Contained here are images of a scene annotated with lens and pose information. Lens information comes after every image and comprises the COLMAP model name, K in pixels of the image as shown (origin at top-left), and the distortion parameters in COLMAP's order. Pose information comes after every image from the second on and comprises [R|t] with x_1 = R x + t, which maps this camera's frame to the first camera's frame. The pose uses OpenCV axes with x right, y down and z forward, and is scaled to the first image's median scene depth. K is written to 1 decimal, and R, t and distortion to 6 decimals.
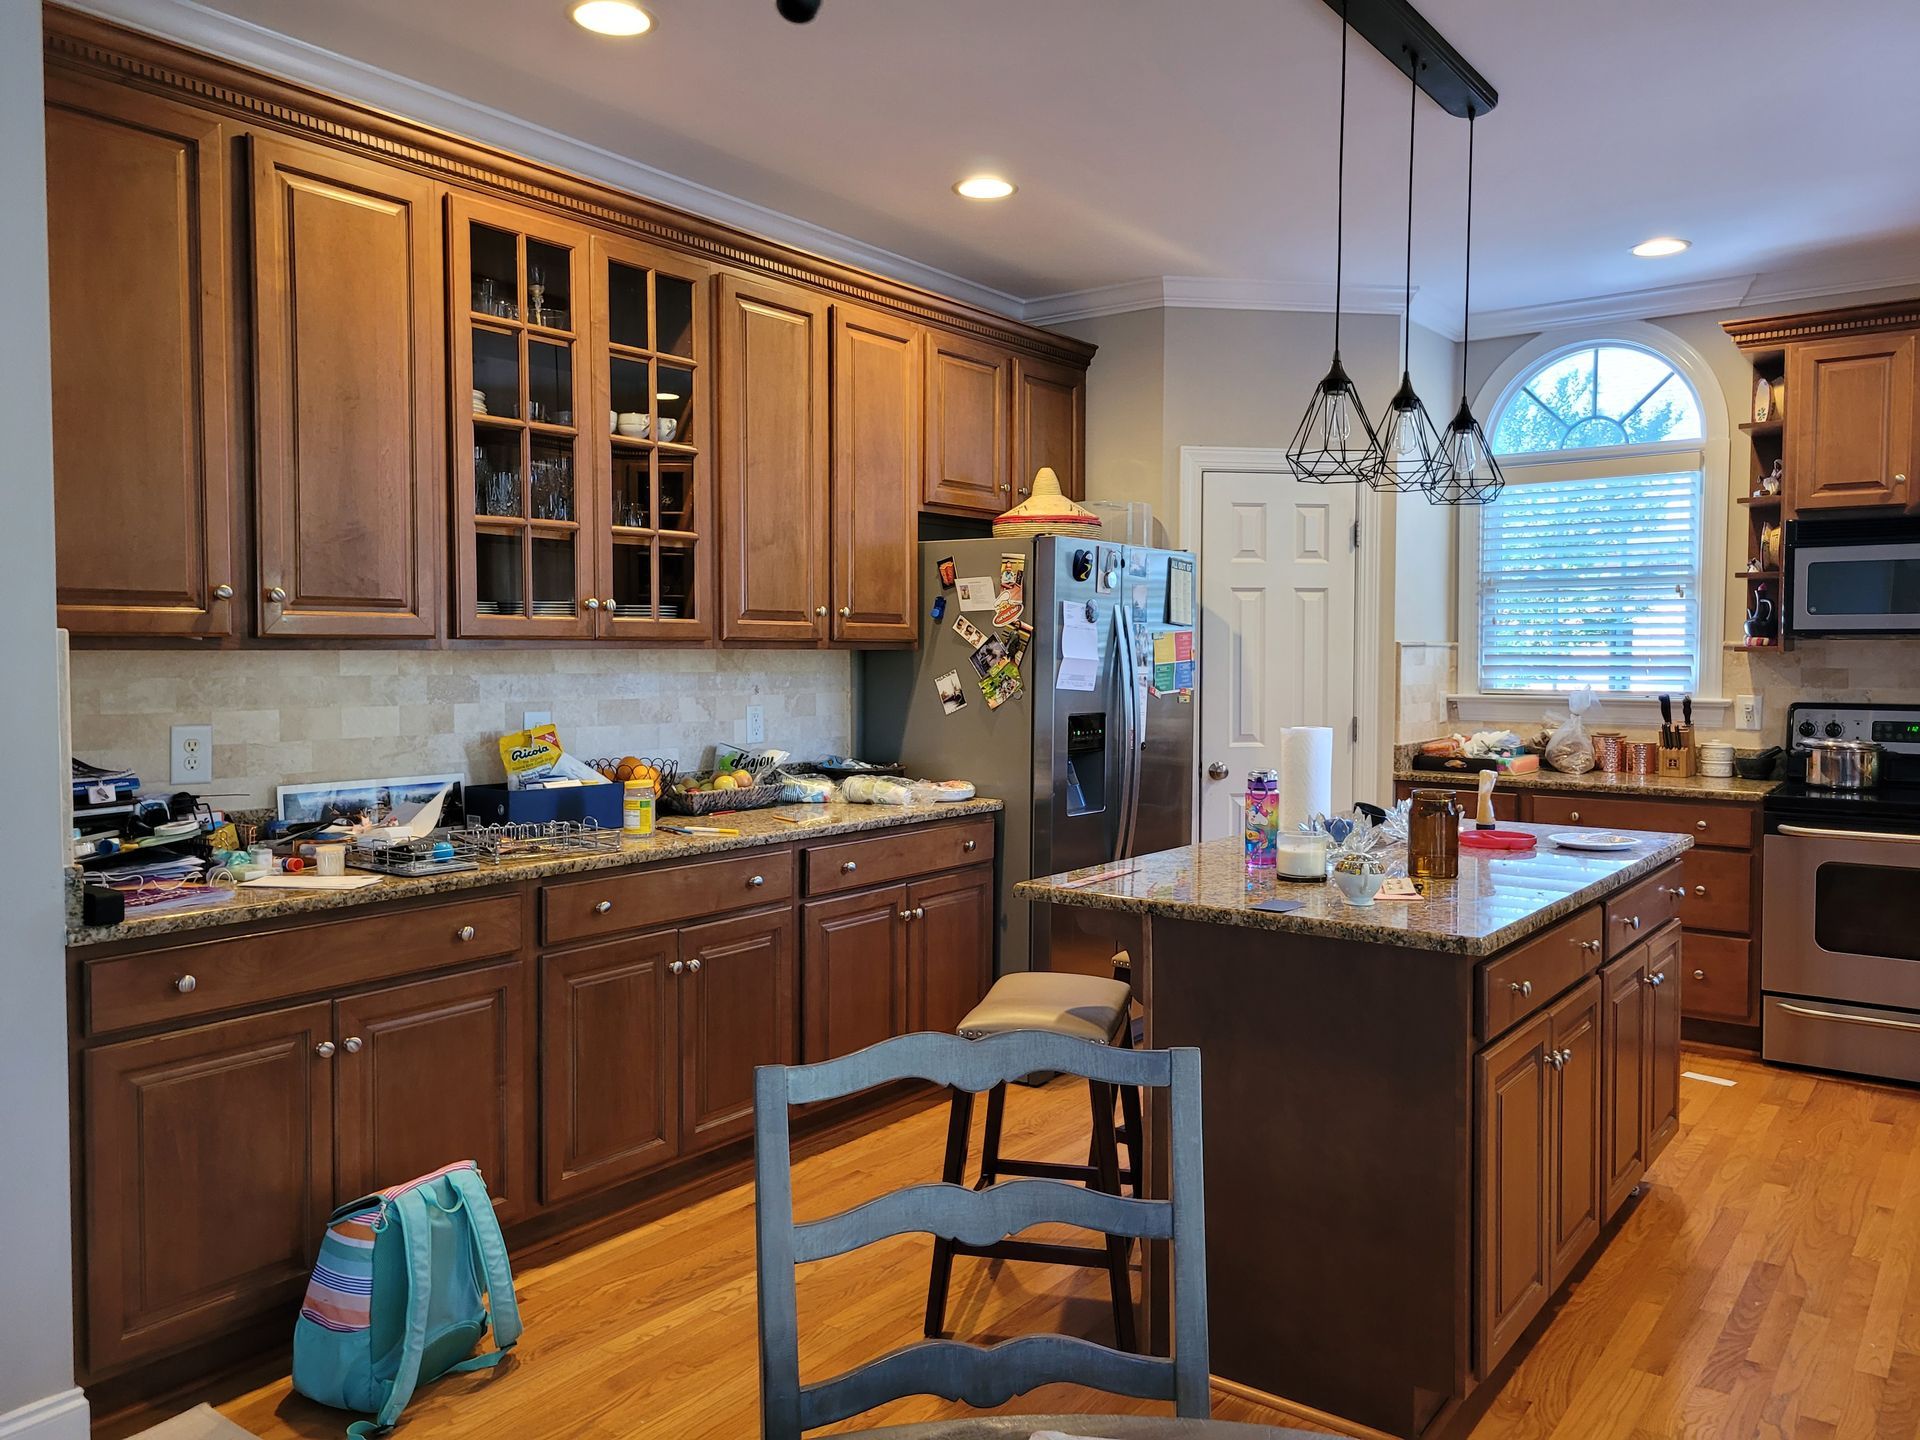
lens RADIAL K [[1454.8, 0, 962.0], [0, 1454.8, 723.4], [0, 0, 1]] dist [0.037595, -0.000663]
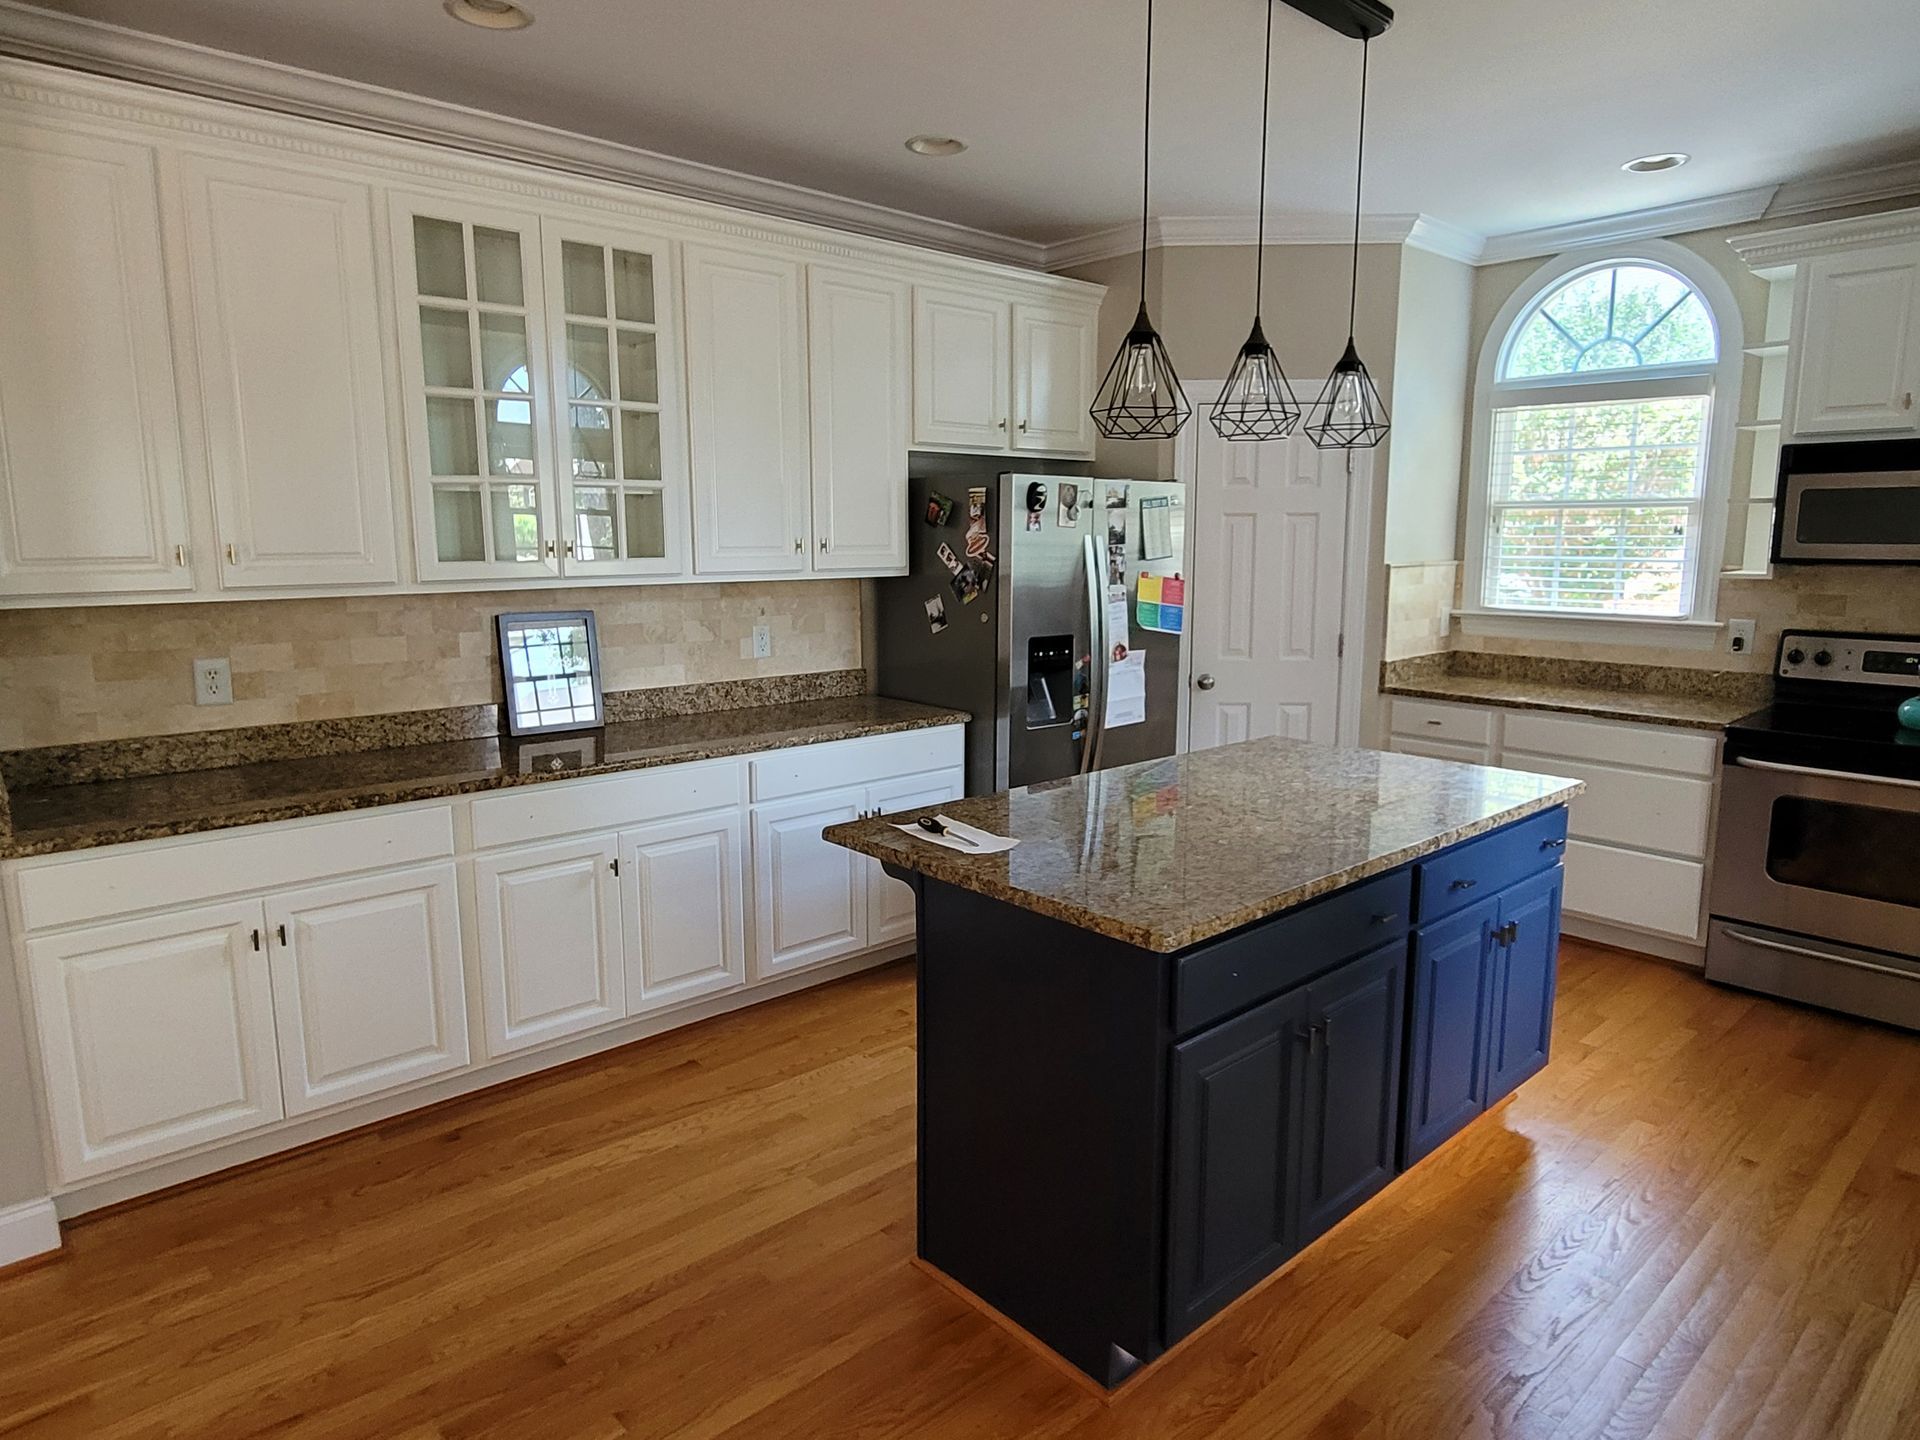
lens RADIAL K [[1160.3, 0, 958.7], [0, 1160.3, 712.5], [0, 0, 1]] dist [-0.003426, 0.003160]
pose [[0.978773, 0.028671, -0.202934, 0.194963], [-0.006969, 0.994250, 0.106859, -0.041869], [0.204831, -0.103176, 0.973344, 0.124860]]
